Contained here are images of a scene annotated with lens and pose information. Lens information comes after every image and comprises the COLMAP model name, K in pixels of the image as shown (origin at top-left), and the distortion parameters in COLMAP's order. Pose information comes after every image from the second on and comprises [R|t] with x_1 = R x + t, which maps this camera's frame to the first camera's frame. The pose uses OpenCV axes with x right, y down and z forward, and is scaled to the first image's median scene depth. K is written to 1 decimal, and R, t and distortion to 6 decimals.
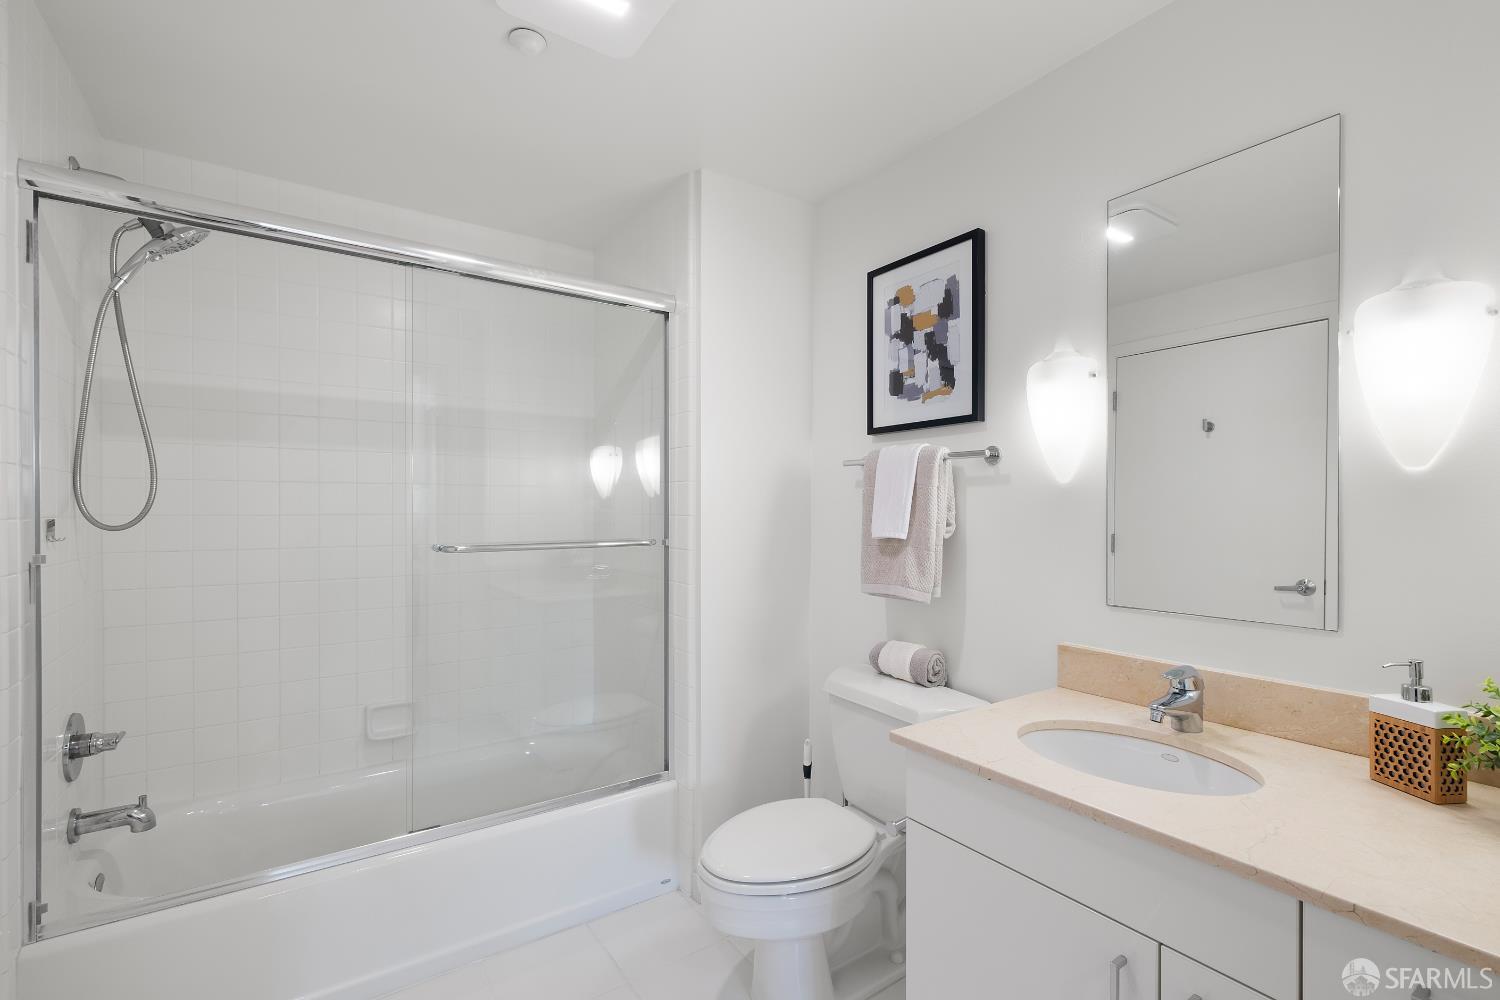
lens RADIAL K [[671.0, 0, 751.9], [0, 671.0, 499.9], [0, 0, 1]] dist [-0.000389, -0.000136]
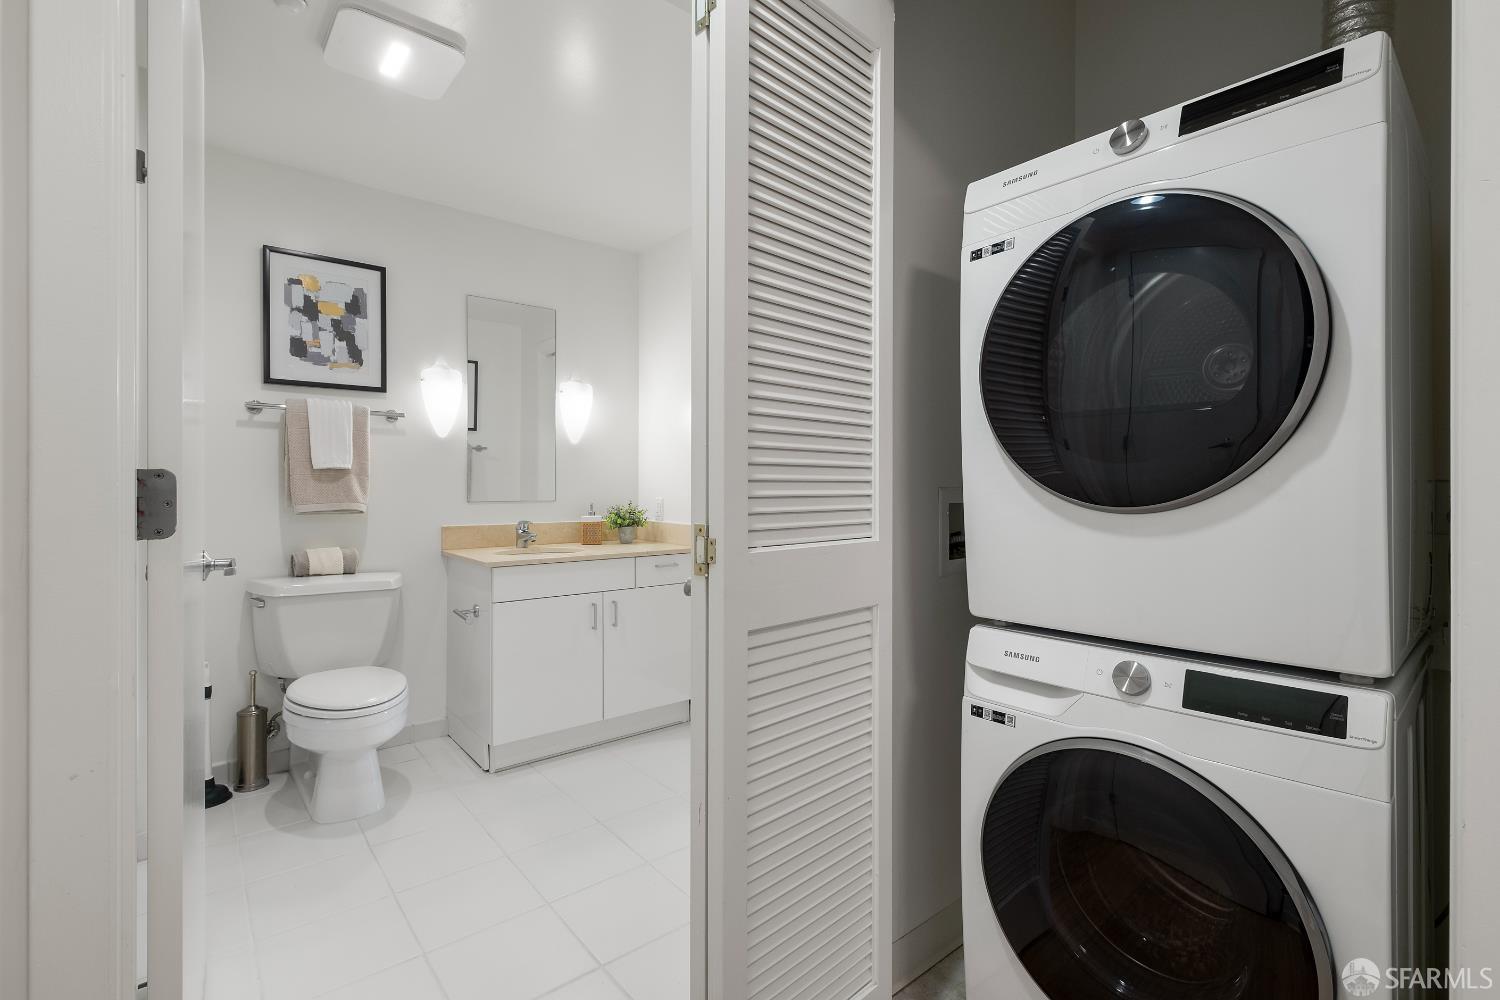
lens RADIAL K [[678.0, 0, 750.2], [0, 678.0, 493.6], [0, 0, 1]] dist [0.001901, 0.000055]
pose [[-0.073390, -0.002149, 0.997301, -1.174396], [-0.004216, 0.999989, 0.001845, 0.098560], [-0.997294, -0.004070, -0.073399, 0.260640]]
